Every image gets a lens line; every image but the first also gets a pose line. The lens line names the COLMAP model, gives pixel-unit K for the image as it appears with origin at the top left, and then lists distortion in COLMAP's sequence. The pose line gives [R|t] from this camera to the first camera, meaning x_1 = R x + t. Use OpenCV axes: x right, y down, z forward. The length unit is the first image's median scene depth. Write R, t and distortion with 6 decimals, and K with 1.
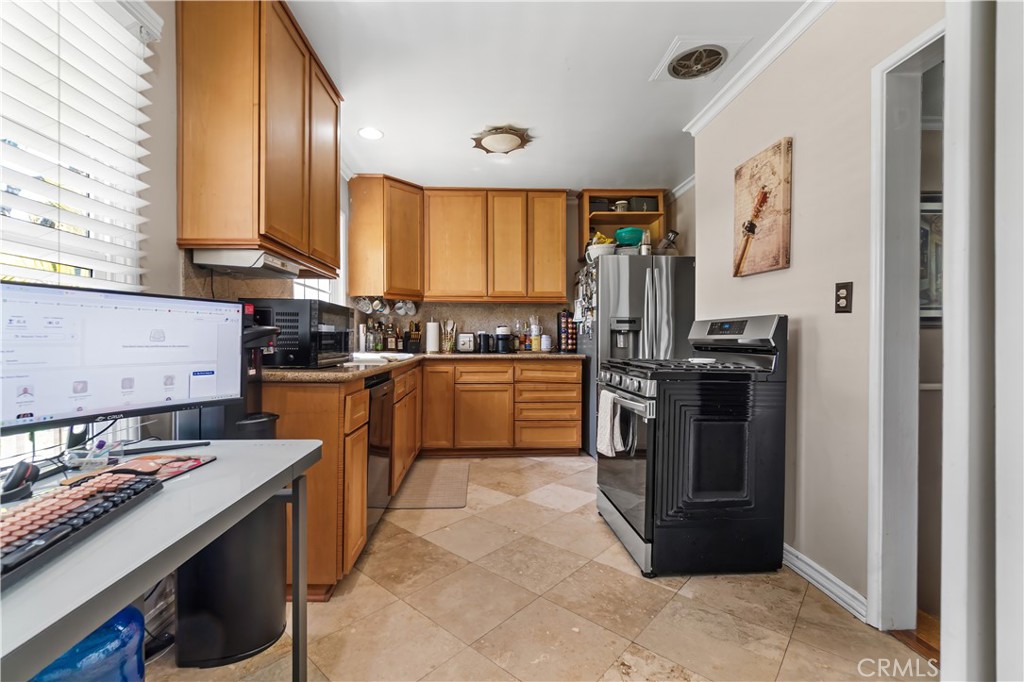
lens RADIAL K [[456.8, 0, 506.7], [0, 456.8, 342.7], [0, 0, 1]] dist [-0.001048, 0.000333]
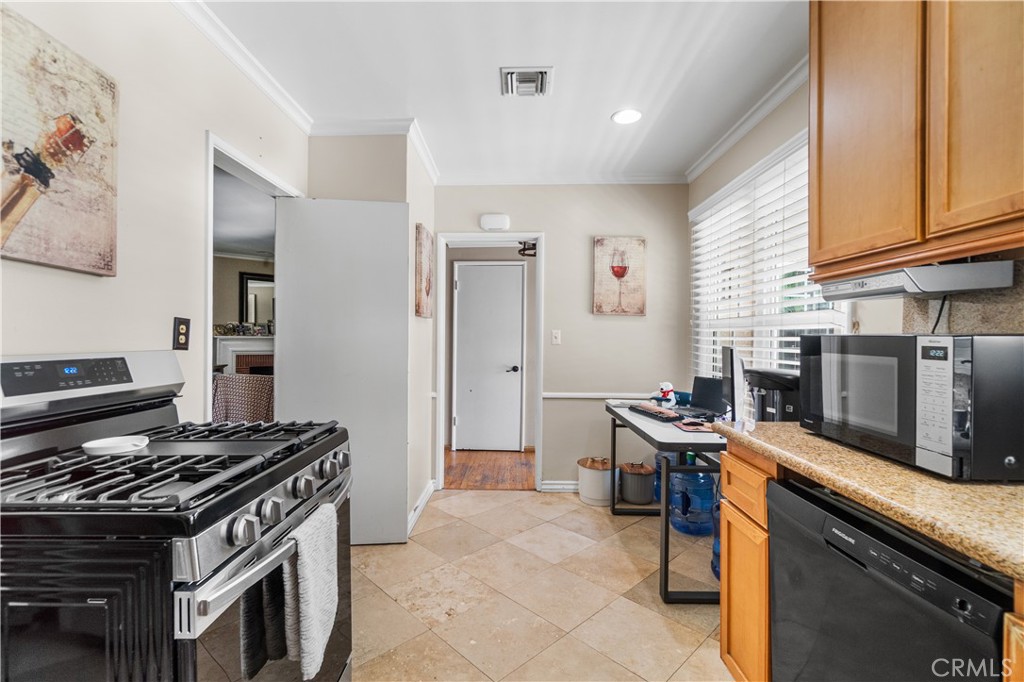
lens RADIAL K [[456.8, 0, 506.7], [0, 456.8, 342.7], [0, 0, 1]] dist [-0.001048, 0.000333]
pose [[-0.997520, -0.005508, 0.070170, -0.001181], [-0.004411, 0.999866, 0.015780, -0.044924], [-0.070247, 0.015431, -0.997410, 0.869601]]
